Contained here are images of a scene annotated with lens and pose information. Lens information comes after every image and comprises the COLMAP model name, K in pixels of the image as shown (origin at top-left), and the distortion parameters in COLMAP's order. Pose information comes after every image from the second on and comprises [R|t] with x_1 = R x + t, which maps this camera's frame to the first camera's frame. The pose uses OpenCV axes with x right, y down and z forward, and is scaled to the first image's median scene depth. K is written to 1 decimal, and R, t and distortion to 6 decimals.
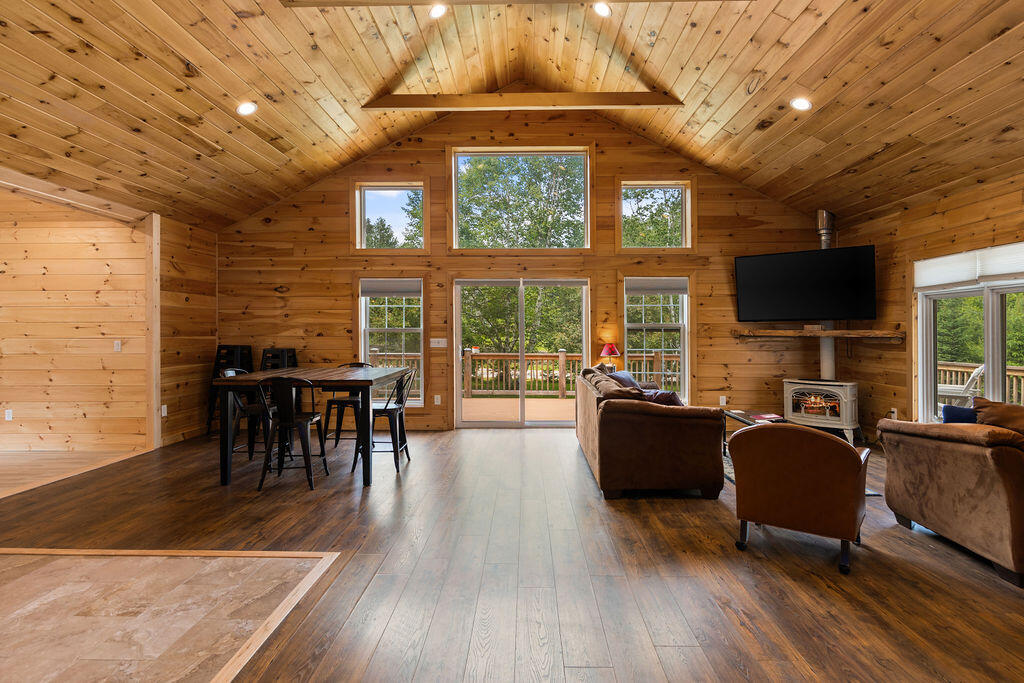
lens RADIAL K [[518.2, 0, 510.6], [0, 518.2, 336.8], [0, 0, 1]] dist [0.002242, 0.000208]
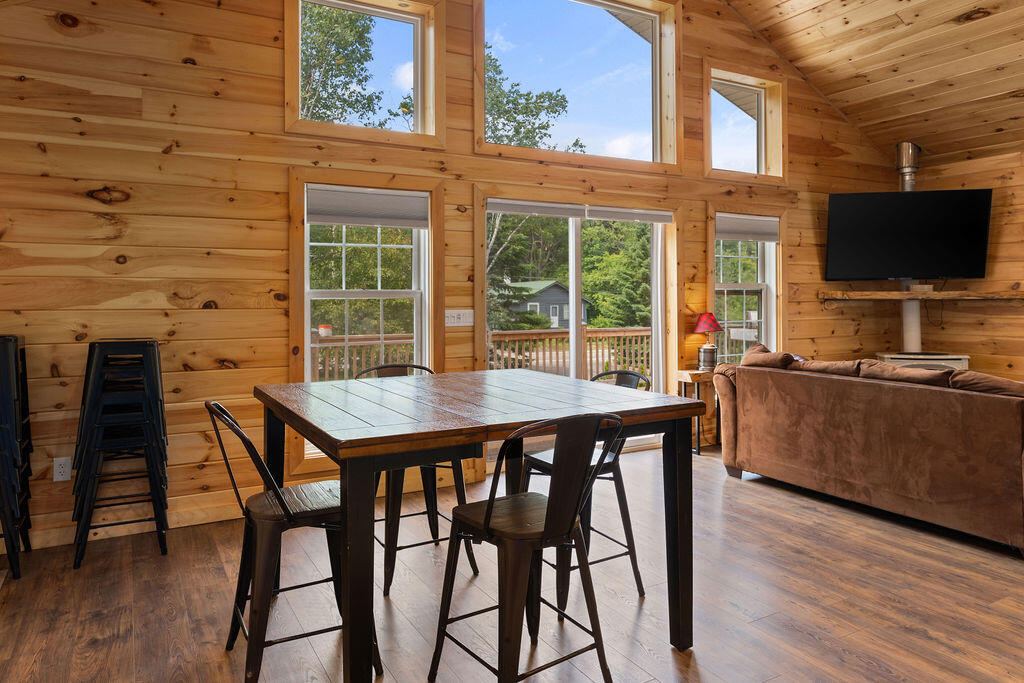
lens RADIAL K [[690.3, 0, 516.4], [0, 690.3, 293.0], [0, 0, 1]] dist [0.008192, 0.001309]
pose [[0.855770, -0.003072, 0.517348, -0.456123], [0.014899, 0.999714, -0.018709, 0.000611], [-0.517142, 0.023719, 0.855571, 0.374262]]
